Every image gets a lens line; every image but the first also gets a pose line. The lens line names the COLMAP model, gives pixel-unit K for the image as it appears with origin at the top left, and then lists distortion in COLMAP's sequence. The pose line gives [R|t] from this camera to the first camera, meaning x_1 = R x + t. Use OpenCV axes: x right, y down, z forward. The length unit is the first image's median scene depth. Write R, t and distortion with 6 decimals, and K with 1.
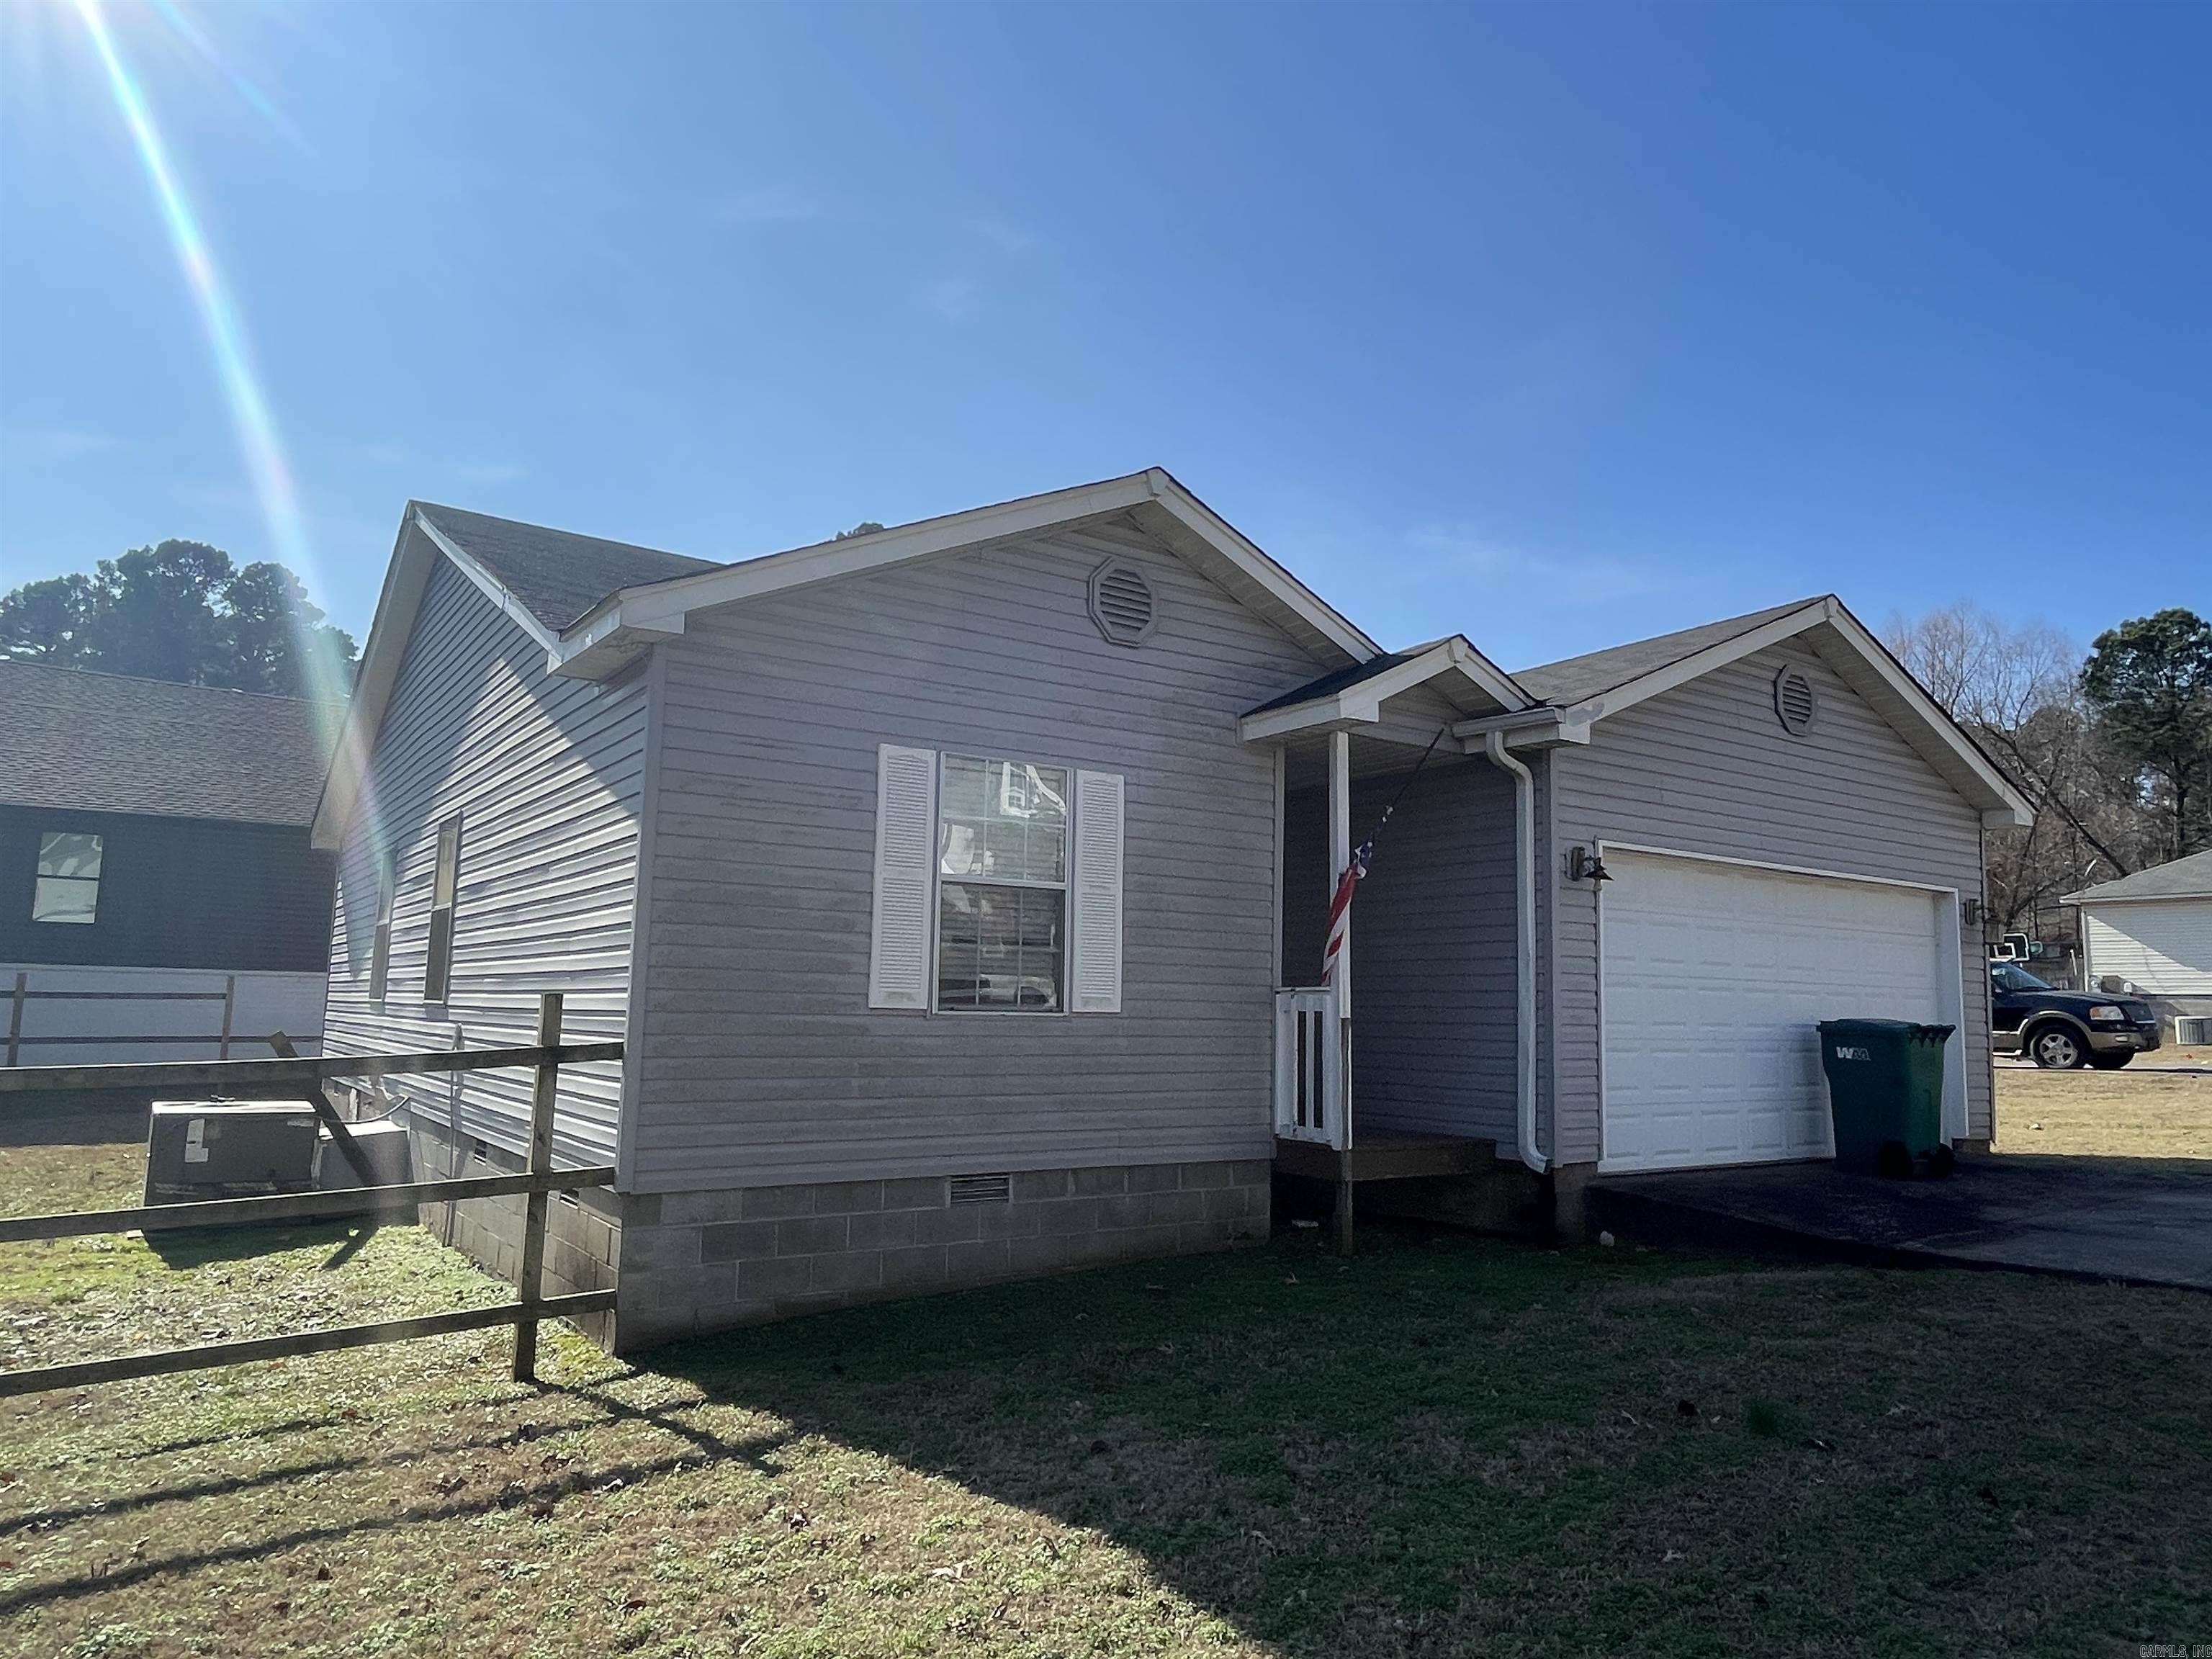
lens RADIAL K [[1437.2, 0, 1099.2], [0, 1437.2, 835.0], [0, 0, 1]] dist [0.003125, -0.001833]
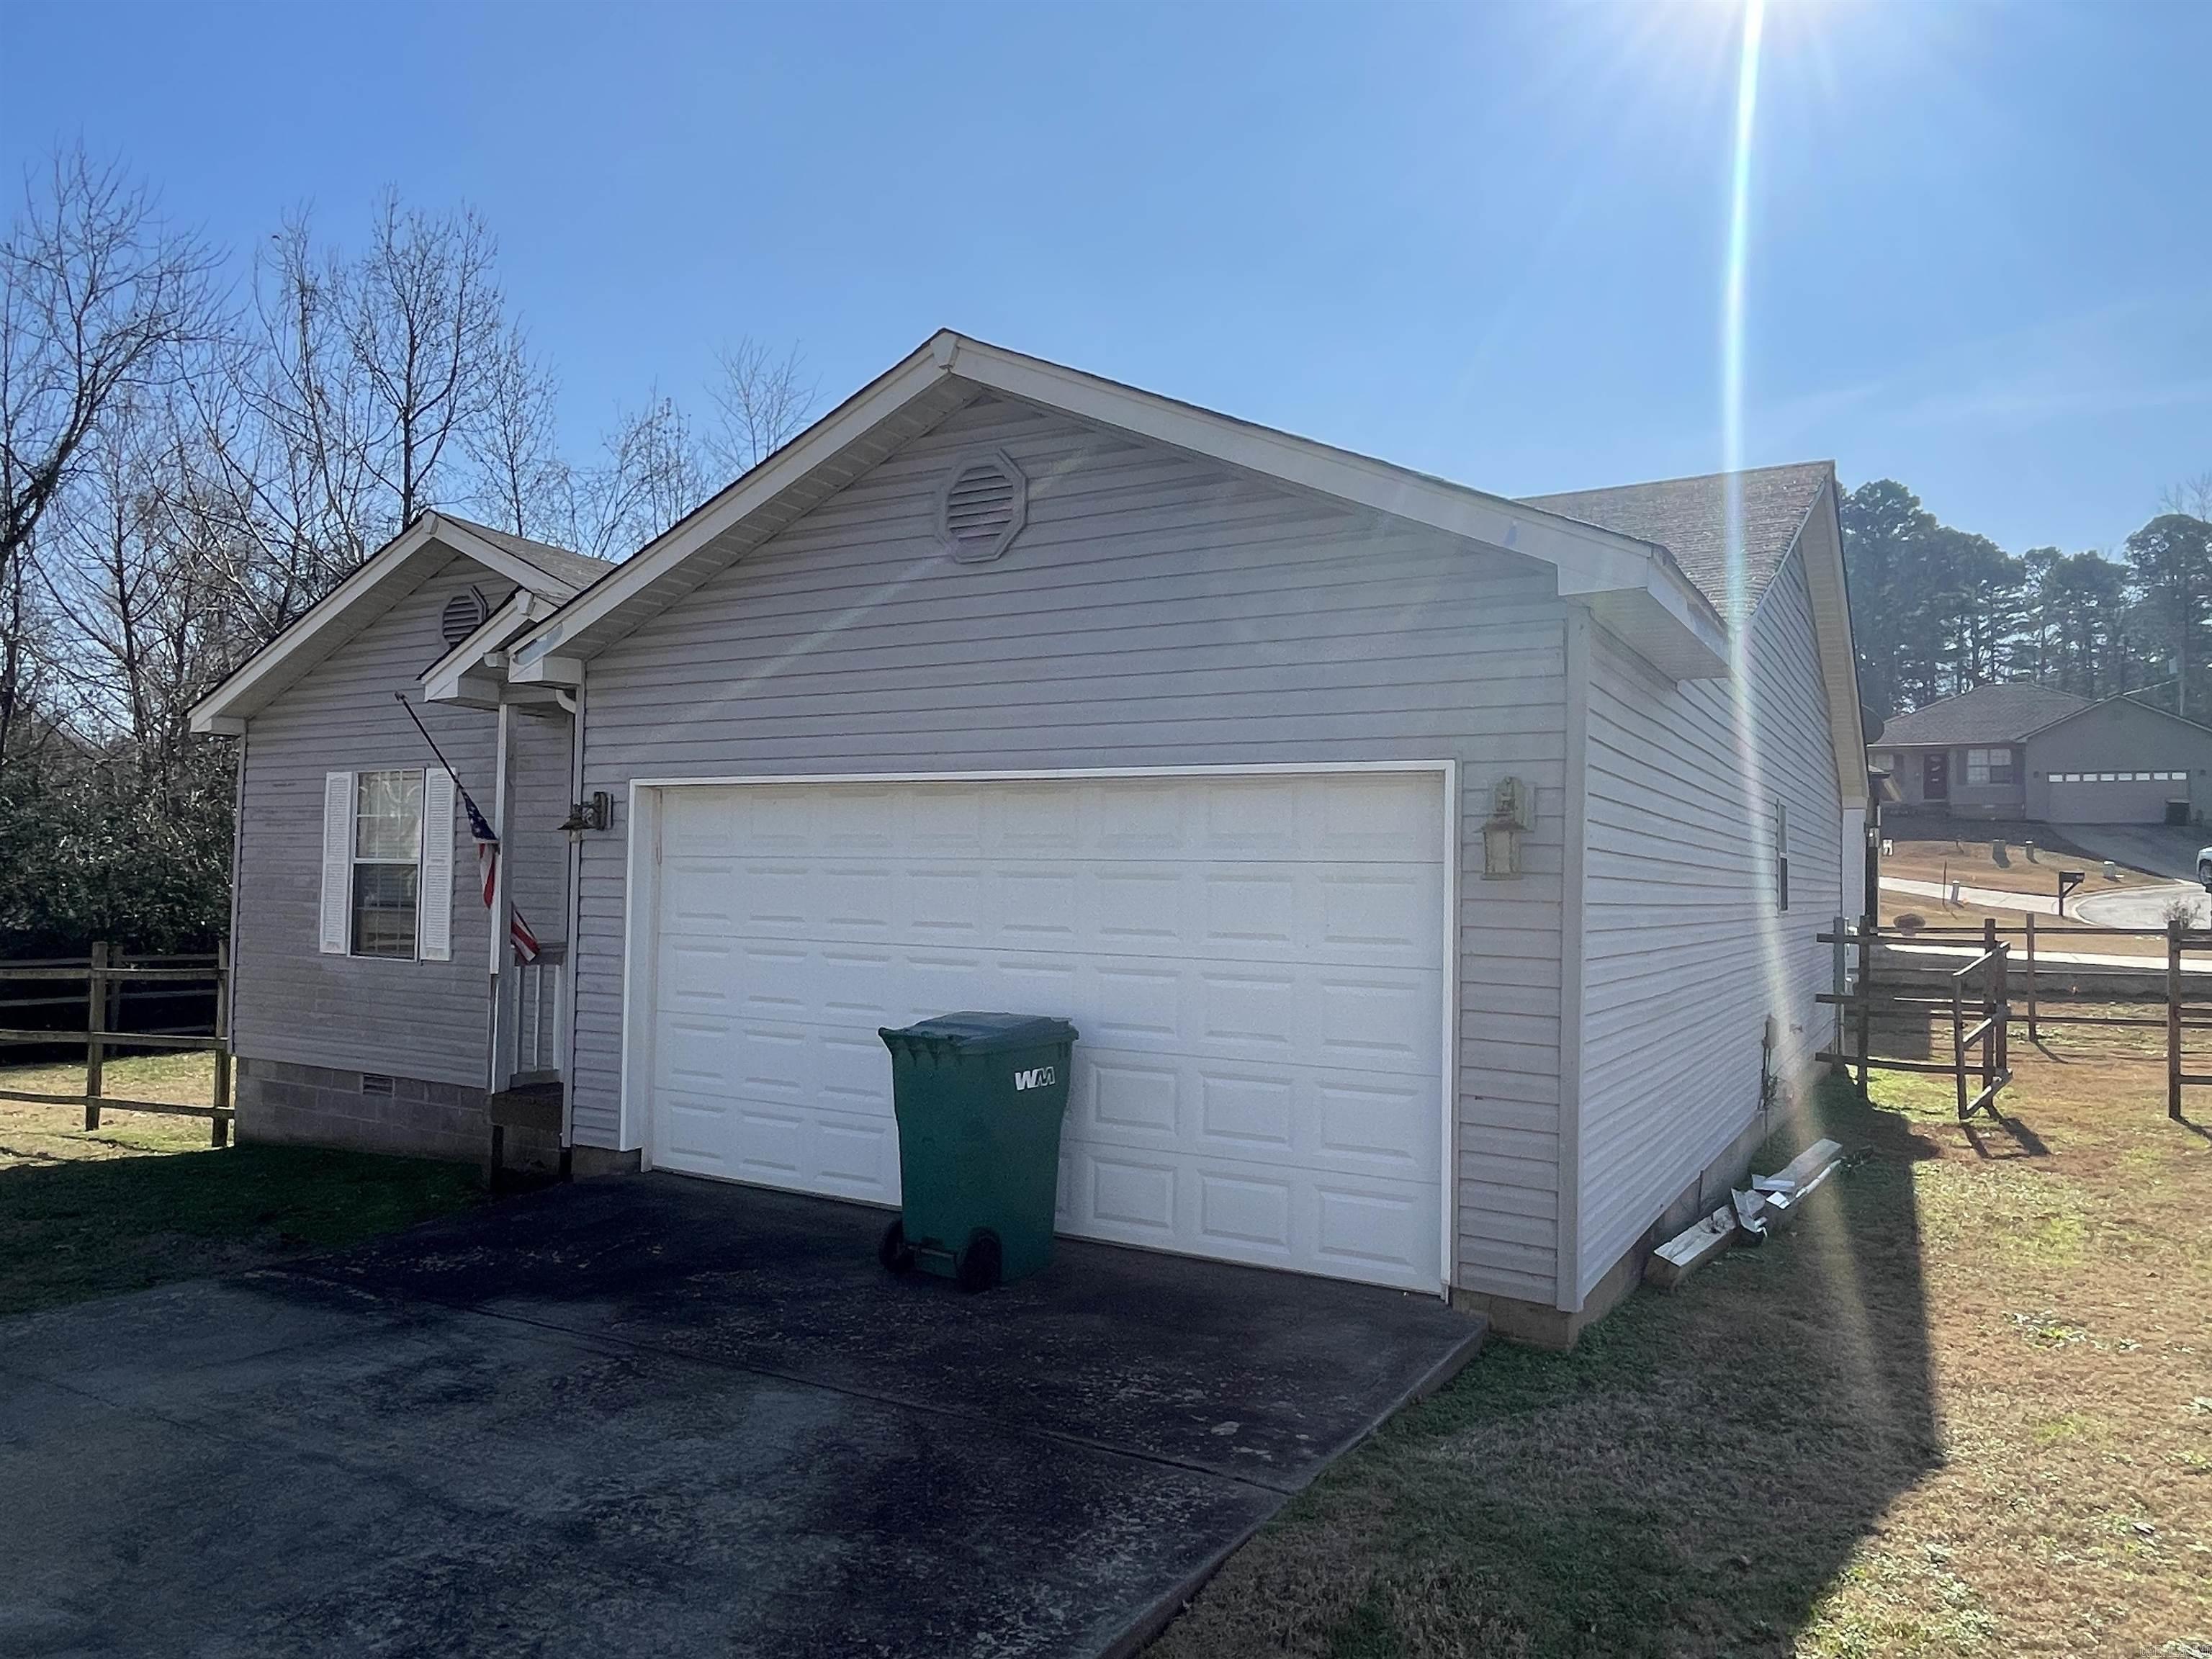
lens RADIAL K [[1437.2, 0, 1117.1], [0, 1437.2, 829.4], [0, 0, 1]] dist [0.003125, -0.001833]
pose [[0.433105, -0.045595, -0.900190, 1.422120], [0.098928, 0.995091, -0.002804, 0.073618], [0.895898, -0.087839, 0.435489, 1.016482]]
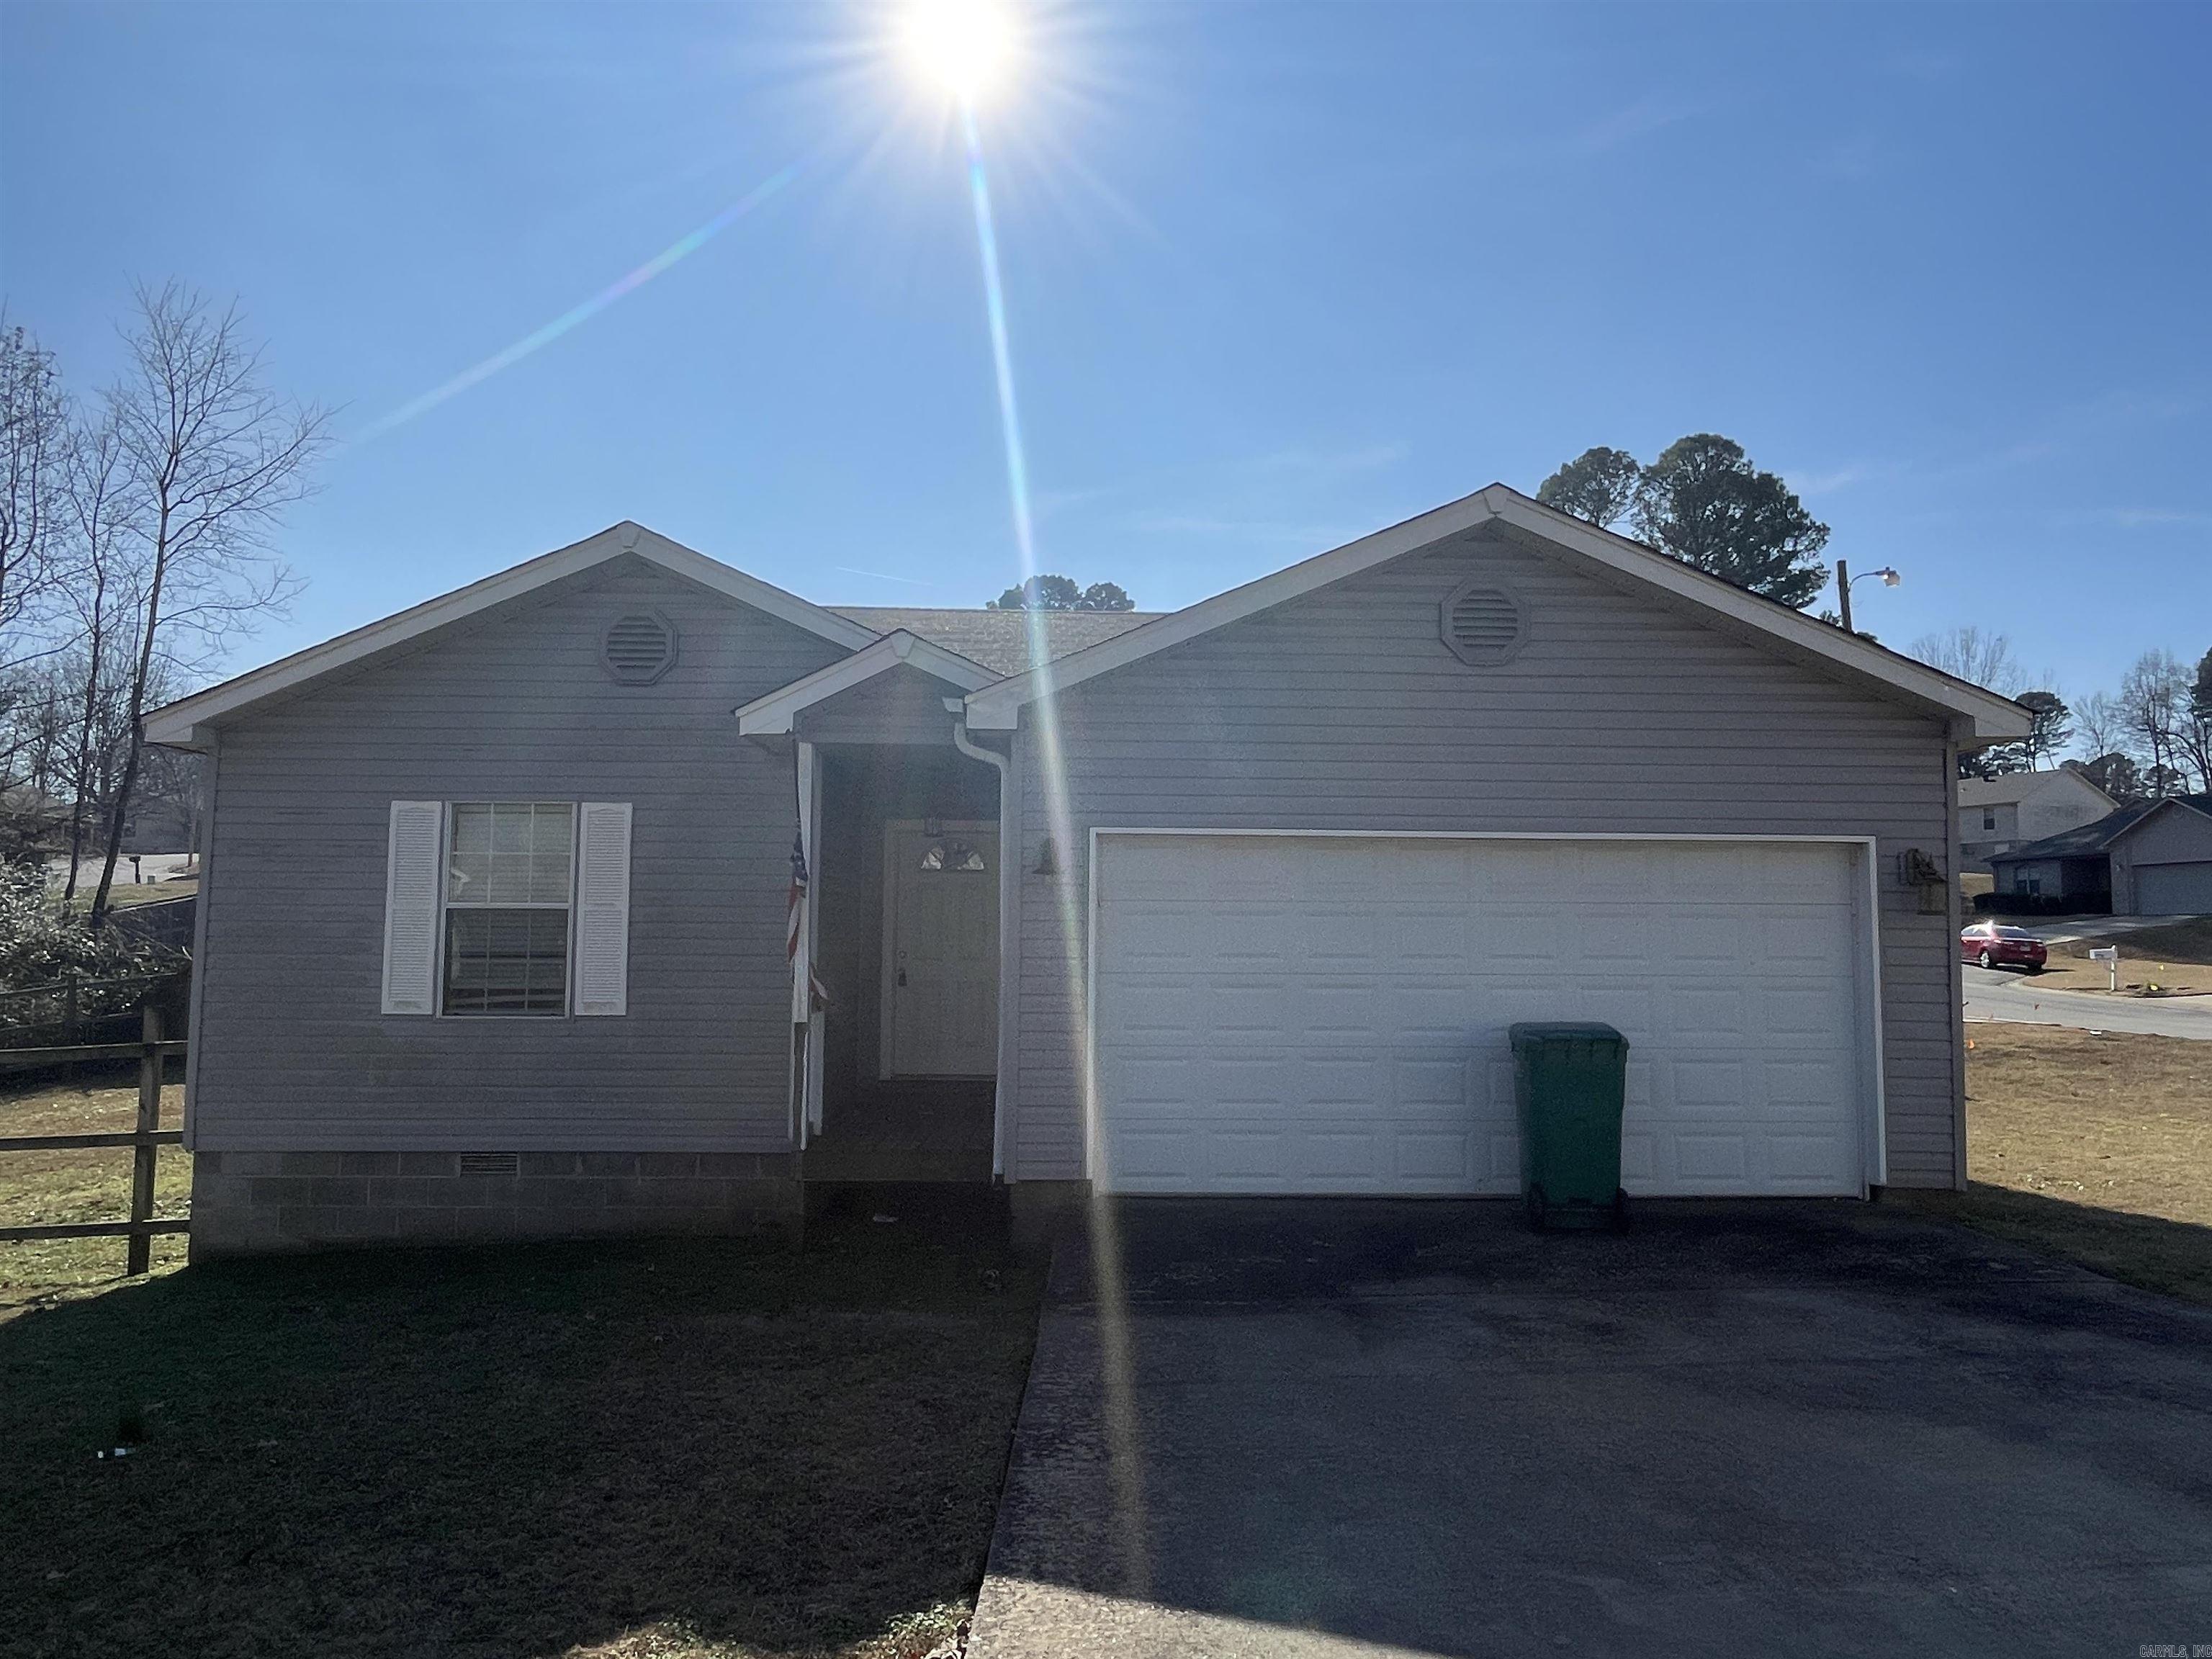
lens RADIAL K [[1437.2, 0, 1111.9], [0, 1437.2, 824.7], [0, 0, 1]] dist [0.003125, -0.001833]
pose [[0.831000, -0.060204, -0.553005, 0.989143], [0.076789, 0.997024, 0.006848, -0.003599], [0.550947, -0.048155, 0.833150, 0.290171]]
